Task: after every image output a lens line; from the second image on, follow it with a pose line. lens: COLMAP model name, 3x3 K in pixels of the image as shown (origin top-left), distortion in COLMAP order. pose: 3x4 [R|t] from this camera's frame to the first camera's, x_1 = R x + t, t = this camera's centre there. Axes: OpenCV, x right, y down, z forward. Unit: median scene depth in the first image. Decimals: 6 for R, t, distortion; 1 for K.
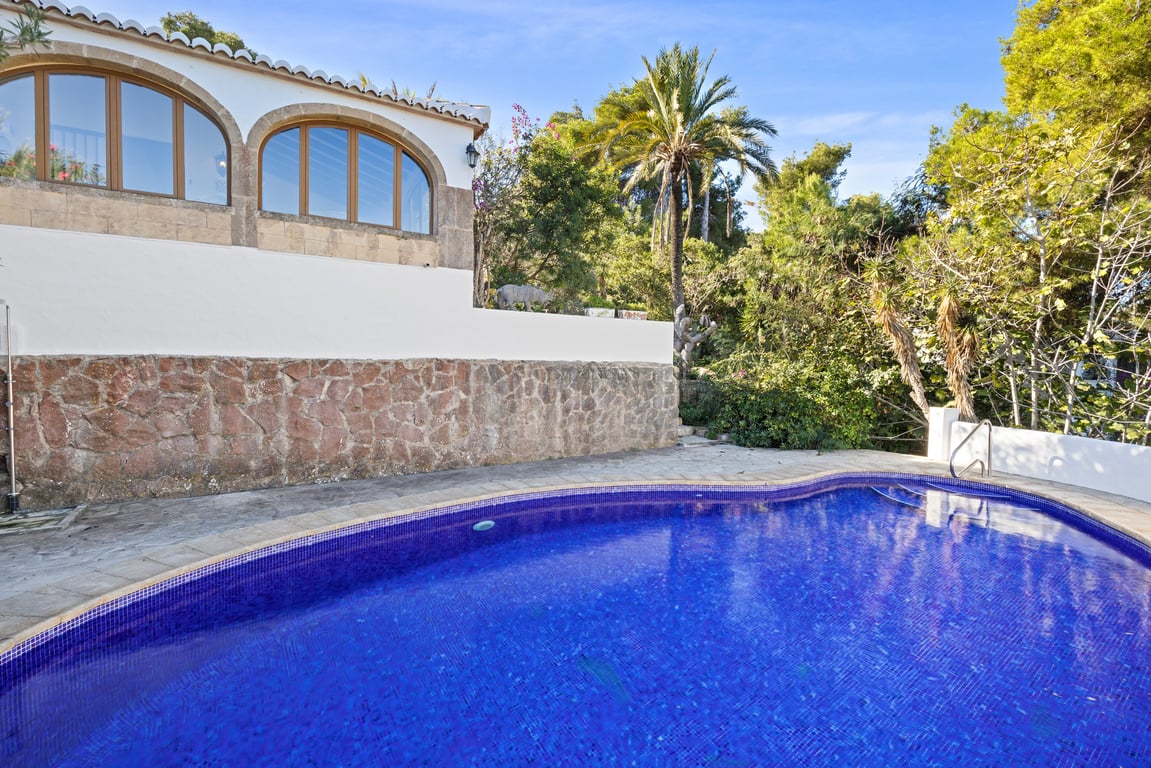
lens RADIAL K [[516.2, 0, 569.8], [0, 516.2, 380.3], [0, 0, 1]] dist [-0.012668, -0.000004]
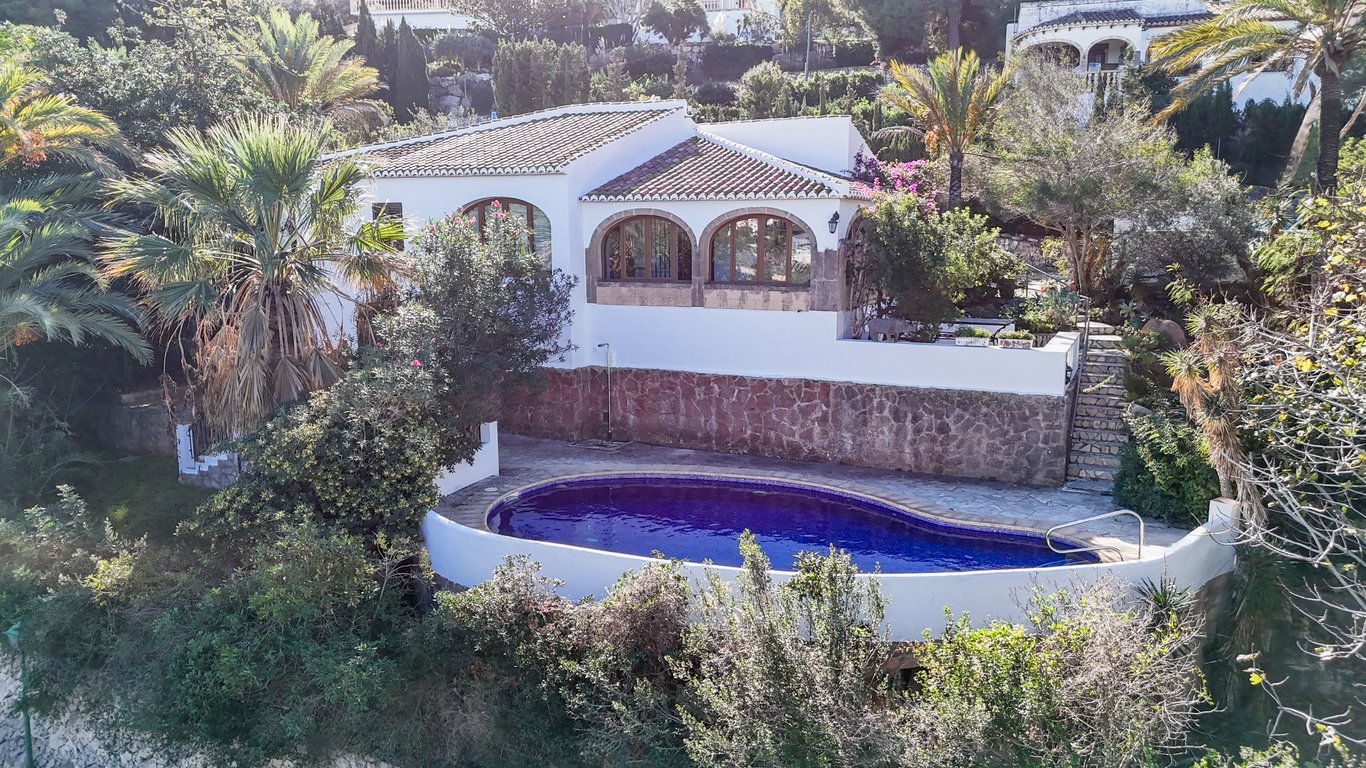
lens RADIAL K [[1004.1, 0, 671.4], [0, 1004.1, 377.8], [0, 0, 1]] dist [0.089011, -0.114052]
pose [[0.529636, 0.114112, -0.840514, 1.696501], [-0.019850, 0.992306, 0.122212, -0.344604], [0.847993, -0.048044, 0.527826, -0.661296]]
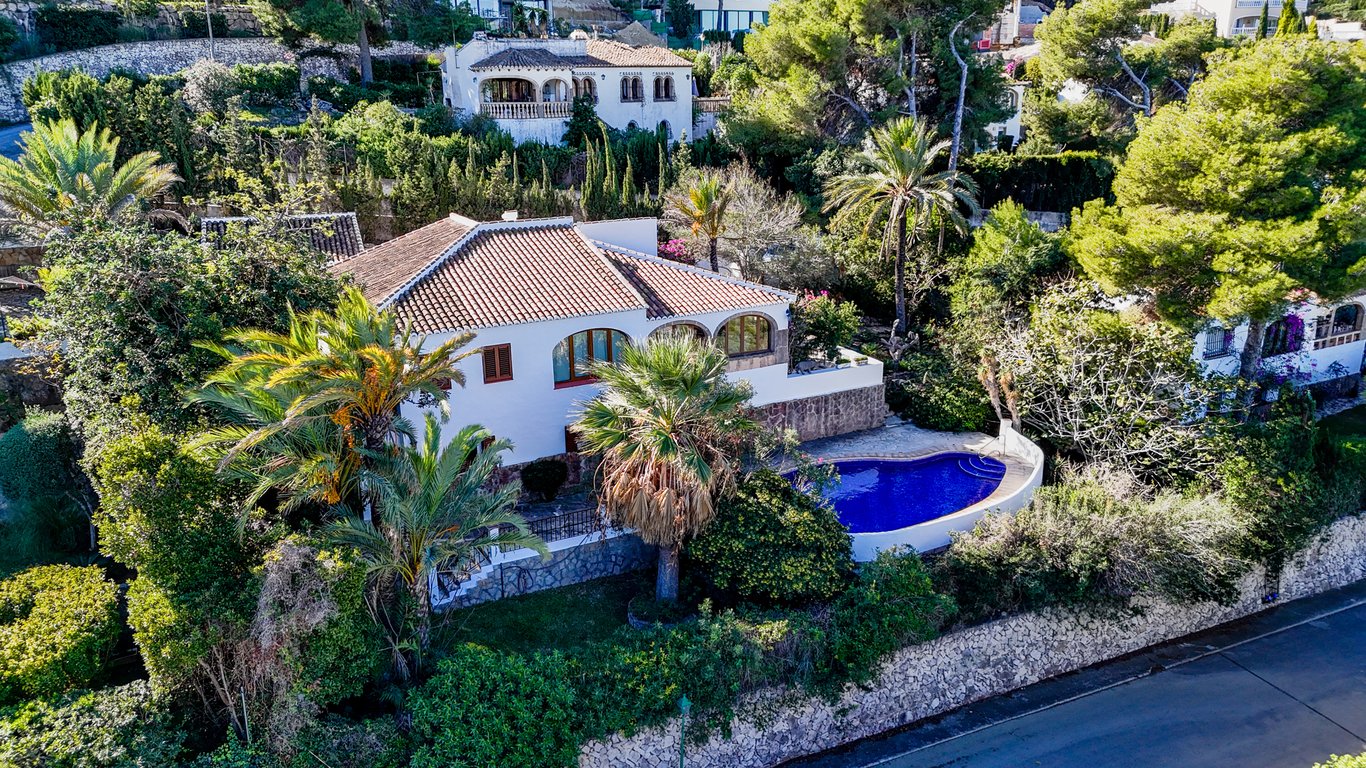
lens RADIAL K [[1004.1, 0, 671.4], [0, 1004.1, 377.8], [0, 0, 1]] dist [0.089011, -0.114052]
pose [[0.996266, 0.005391, -0.086174, -0.315324], [0.017111, 0.965924, 0.258259, -1.293091], [0.084630, -0.258770, 0.962225, -3.297030]]
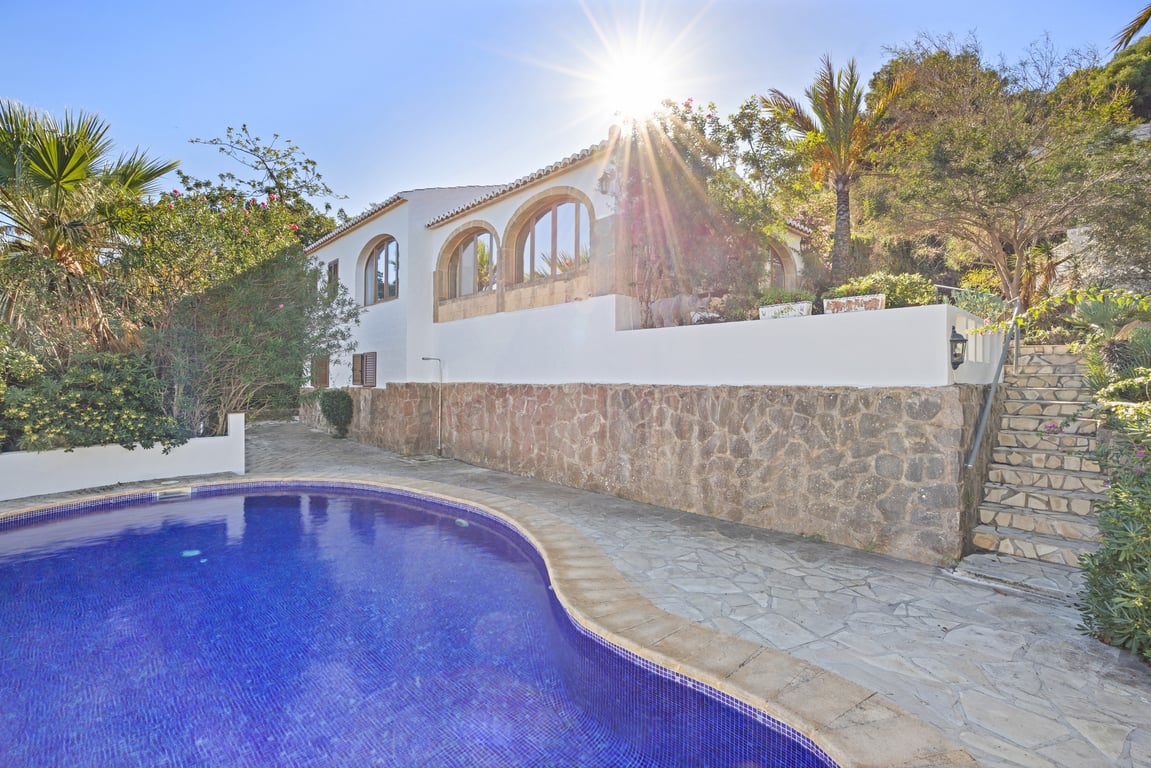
lens RADIAL K [[522.7, 0, 572.5], [0, 522.7, 373.1], [0, 0, 1]] dist [0.000983, 0.000530]
pose [[0.195262, -0.024943, -0.980434, 0.771014], [-0.037095, 0.998773, -0.032798, -0.025726], [0.980049, 0.042773, 0.194097, 0.730509]]
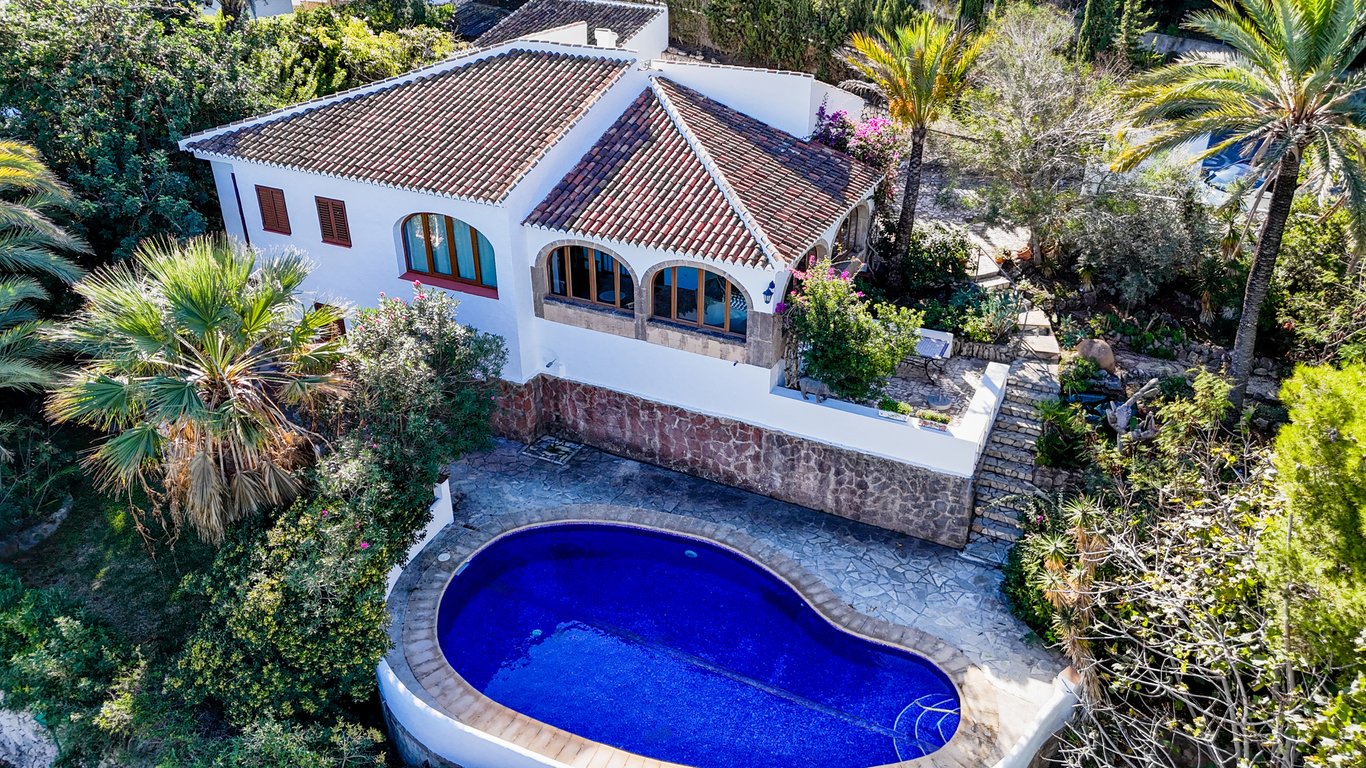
lens RADIAL K [[1004.1, 0, 671.4], [0, 1004.1, 377.8], [0, 0, 1]] dist [0.089011, -0.114052]
pose [[0.523074, 0.394160, -0.755666, 1.626760], [-0.021813, 0.892534, 0.450452, -1.341244], [0.852008, -0.219136, 0.475459, -0.442250]]
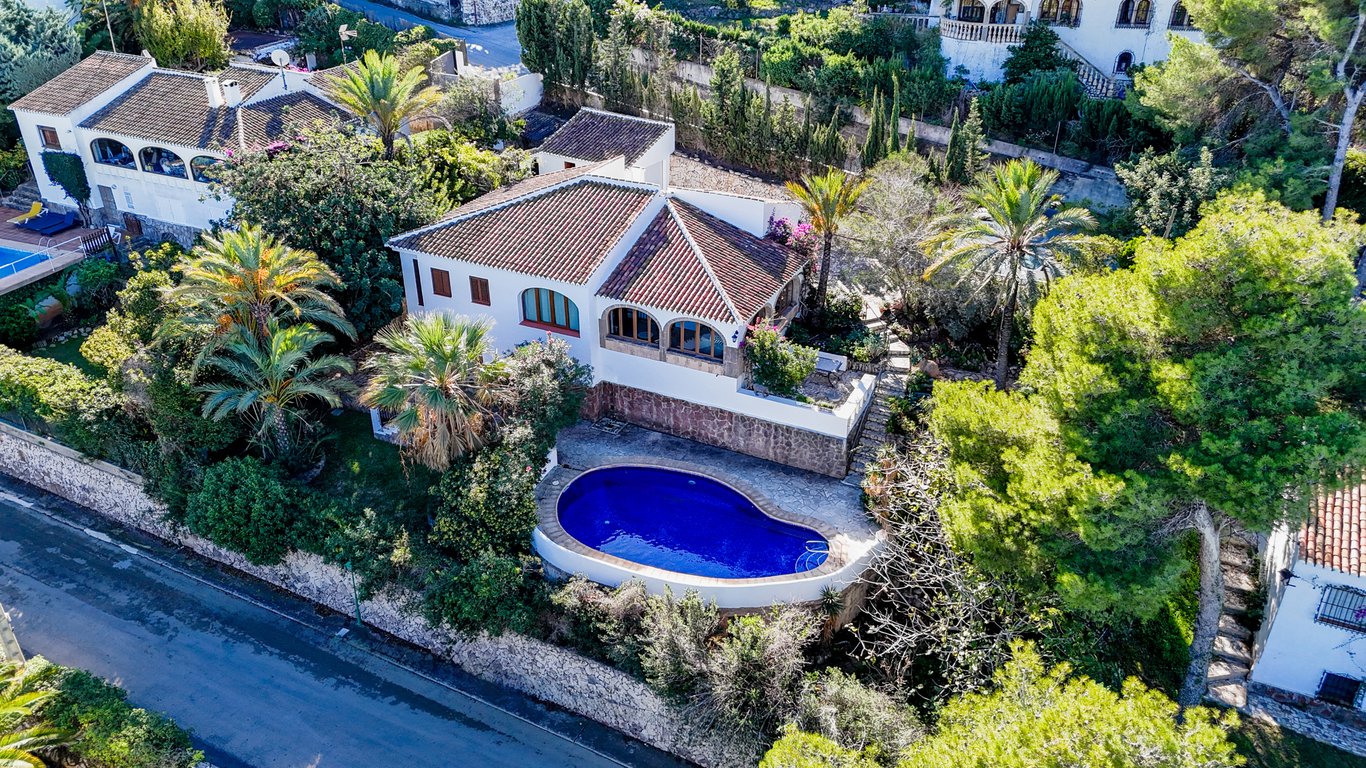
lens RADIAL K [[1004.1, 0, 671.4], [0, 1004.1, 377.8], [0, 0, 1]] dist [0.089011, -0.114052]
pose [[0.525008, 0.395584, -0.753578, 3.079049], [-0.021894, 0.891403, 0.452681, -2.264449], [0.850816, -0.221163, 0.476655, -1.418804]]
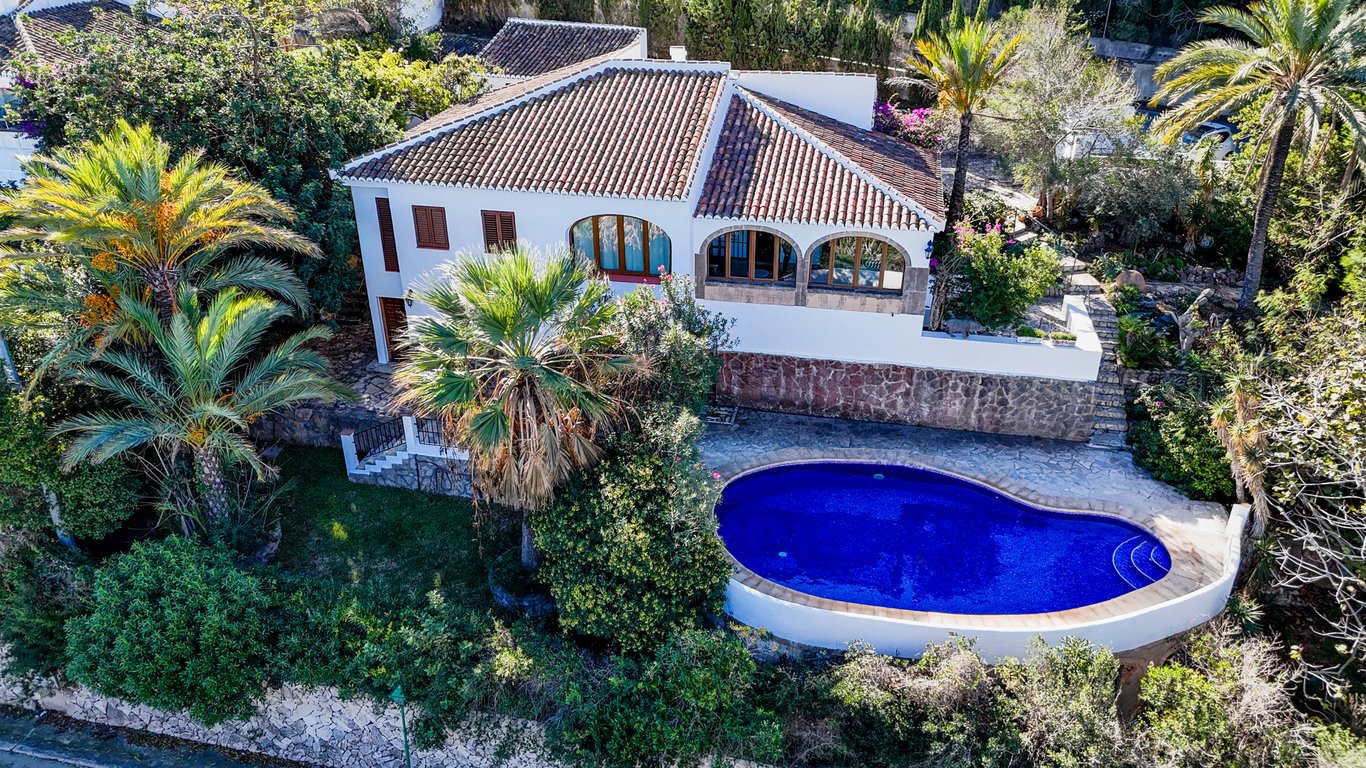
lens RADIAL K [[1017.9, 0, 666.5], [0, 1017.9, 379.4], [0, 0, 1]] dist [0.066016, -0.059342]
pose [[0.719833, 0.303864, -0.624106, 1.261042], [-0.010113, 0.903592, 0.428276, -1.368690], [0.694074, -0.301975, 0.653508, -1.657347]]
